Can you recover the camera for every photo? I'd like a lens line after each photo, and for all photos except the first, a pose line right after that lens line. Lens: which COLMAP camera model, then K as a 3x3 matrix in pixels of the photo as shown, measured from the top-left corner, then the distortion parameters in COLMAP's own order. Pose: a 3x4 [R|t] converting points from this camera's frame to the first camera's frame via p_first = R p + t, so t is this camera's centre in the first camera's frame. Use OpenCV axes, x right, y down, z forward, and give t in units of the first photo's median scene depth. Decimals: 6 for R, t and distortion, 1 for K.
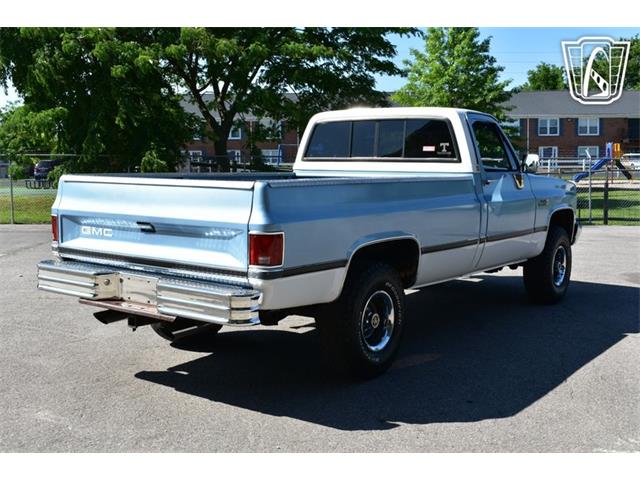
lens RADIAL K [[772.5, 0, 320.0], [0, 772.5, 240.0], [0, 0, 1]] dist [-0.006391, -0.025037]
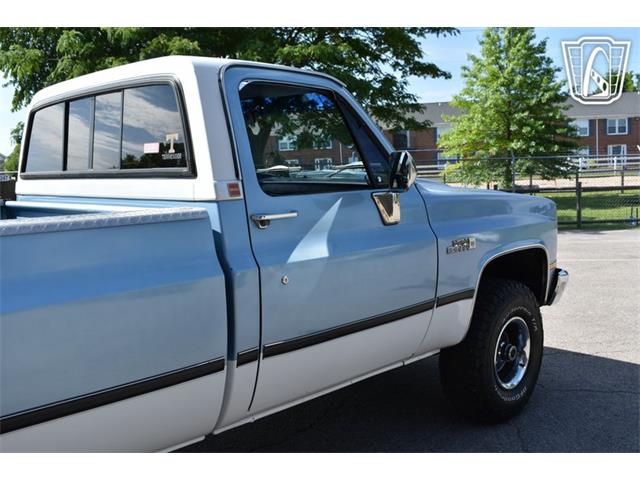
lens RADIAL K [[633.9, 0, 320.0], [0, 633.9, 240.0], [0, 0, 1]] dist [-0.007310, -0.009921]
pose [[0.986694, -0.010281, -0.162262, 0.085846], [0.012804, 0.999813, 0.014510, -0.019227], [0.162083, -0.016395, 0.986641, 0.183086]]
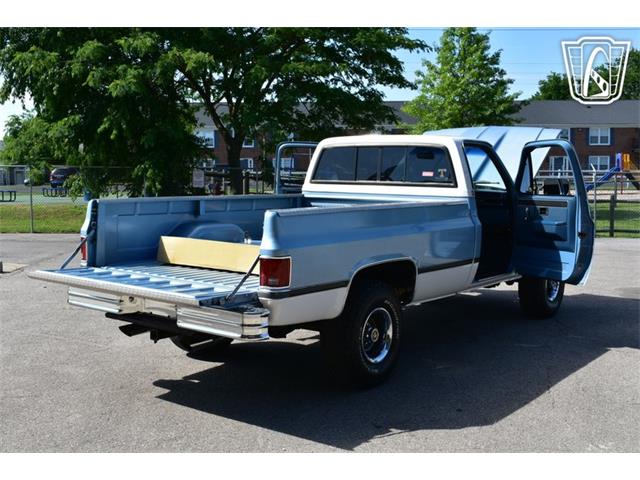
lens RADIAL K [[772.5, 0, 320.0], [0, 772.5, 240.0], [0, 0, 1]] dist [-0.006391, -0.025037]
pose [[0.999855, 0.005887, -0.015950, 0.002447], [-0.006018, 0.999948, -0.008180, -0.004763], [0.015901, 0.008274, 0.999839, -0.021861]]
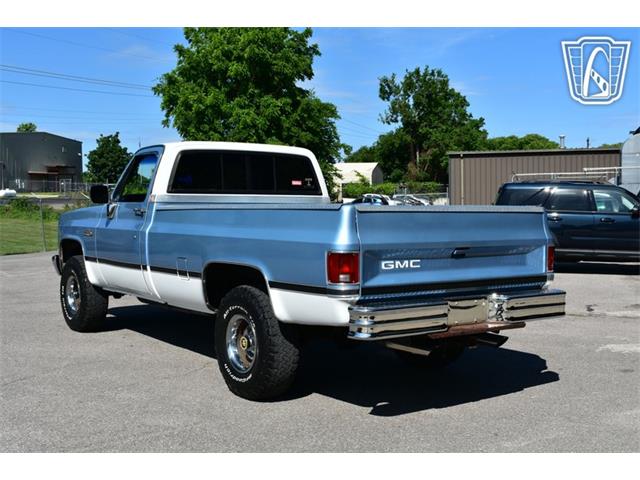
lens RADIAL K [[772.5, 0, 320.0], [0, 772.5, 240.0], [0, 0, 1]] dist [-0.006391, -0.025037]
pose [[0.320106, -0.047575, 0.946187, -0.263075], [0.098226, 0.995022, 0.016799, -0.014412], [-0.942276, 0.087562, 0.323185, 0.173487]]
